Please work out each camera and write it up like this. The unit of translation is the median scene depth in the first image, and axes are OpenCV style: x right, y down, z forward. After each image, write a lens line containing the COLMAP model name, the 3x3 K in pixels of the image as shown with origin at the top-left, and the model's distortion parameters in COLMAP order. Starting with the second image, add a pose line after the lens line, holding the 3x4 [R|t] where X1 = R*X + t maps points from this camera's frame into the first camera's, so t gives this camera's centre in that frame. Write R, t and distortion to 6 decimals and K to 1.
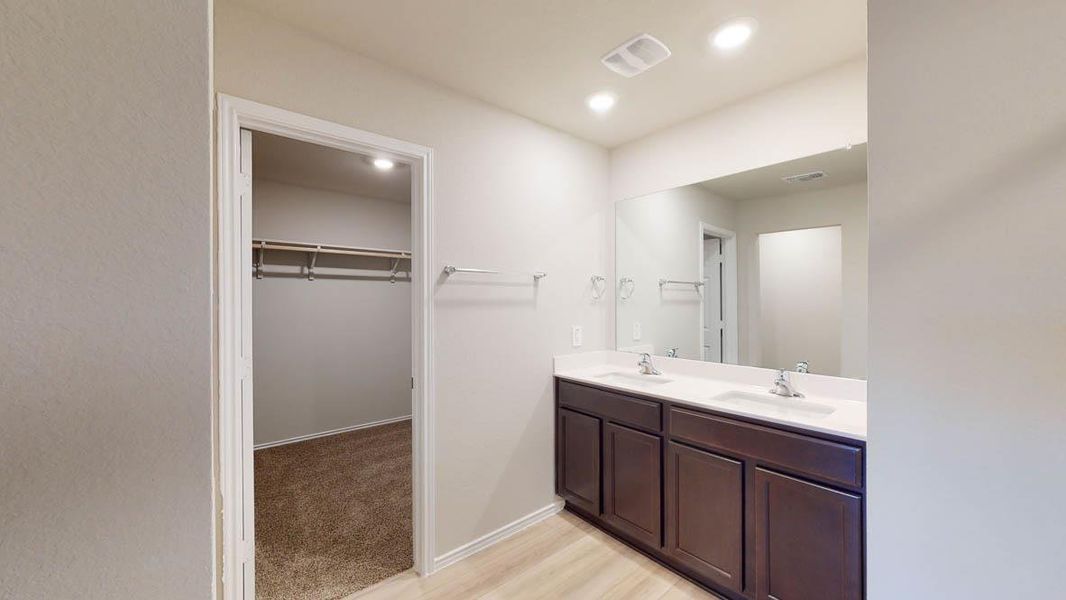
lens RADIAL K [[391.0, 0, 533.0], [0, 391.0, 300.0], [0, 0, 1]] dist [-0.000338, -0.000048]
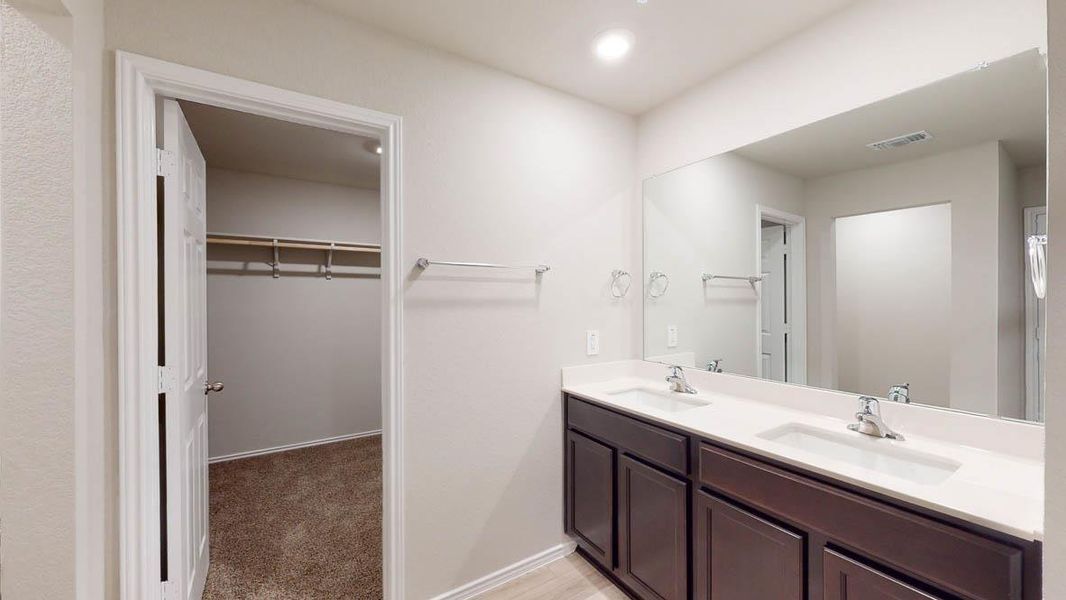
lens RADIAL K [[391.0, 0, 533.0], [0, 391.0, 300.0], [0, 0, 1]] dist [-0.000338, -0.000048]
pose [[0.990506, -0.001080, -0.137466, 0.106140], [0.001367, 0.999997, 0.001987, 0.000108], [0.137463, -0.002156, 0.990504, 0.170121]]
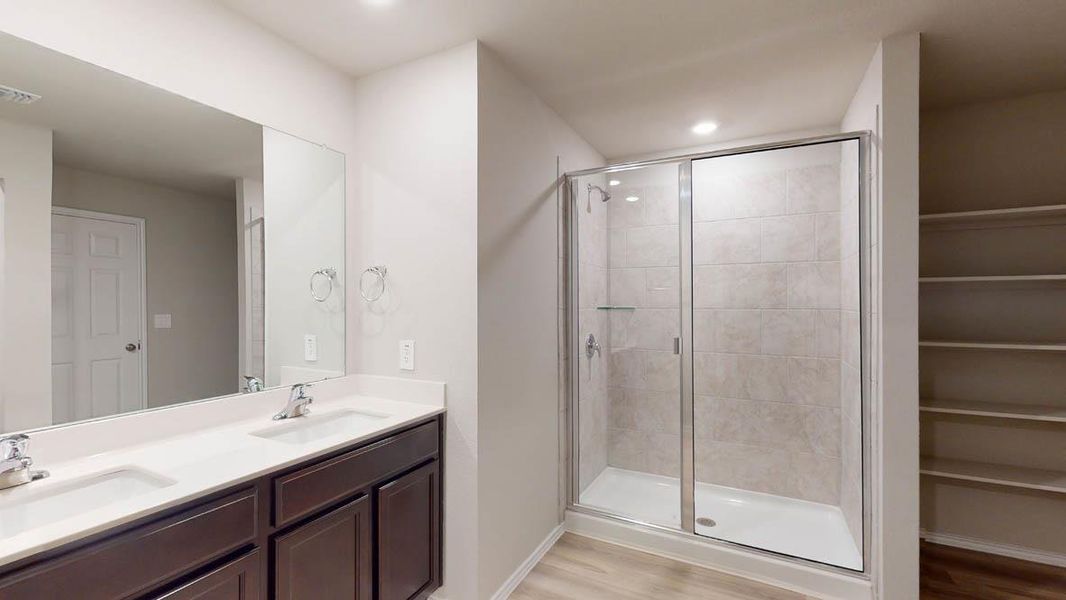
lens RADIAL K [[439.5, 0, 533.0], [0, 439.5, 300.0], [0, 0, 1]] dist [0.000171, -0.000009]
pose [[-0.370214, 0.006709, 0.928922, -0.303671], [0.005331, 0.999973, -0.005097, 0.004784], [-0.928931, 0.003065, -0.370239, 0.663588]]
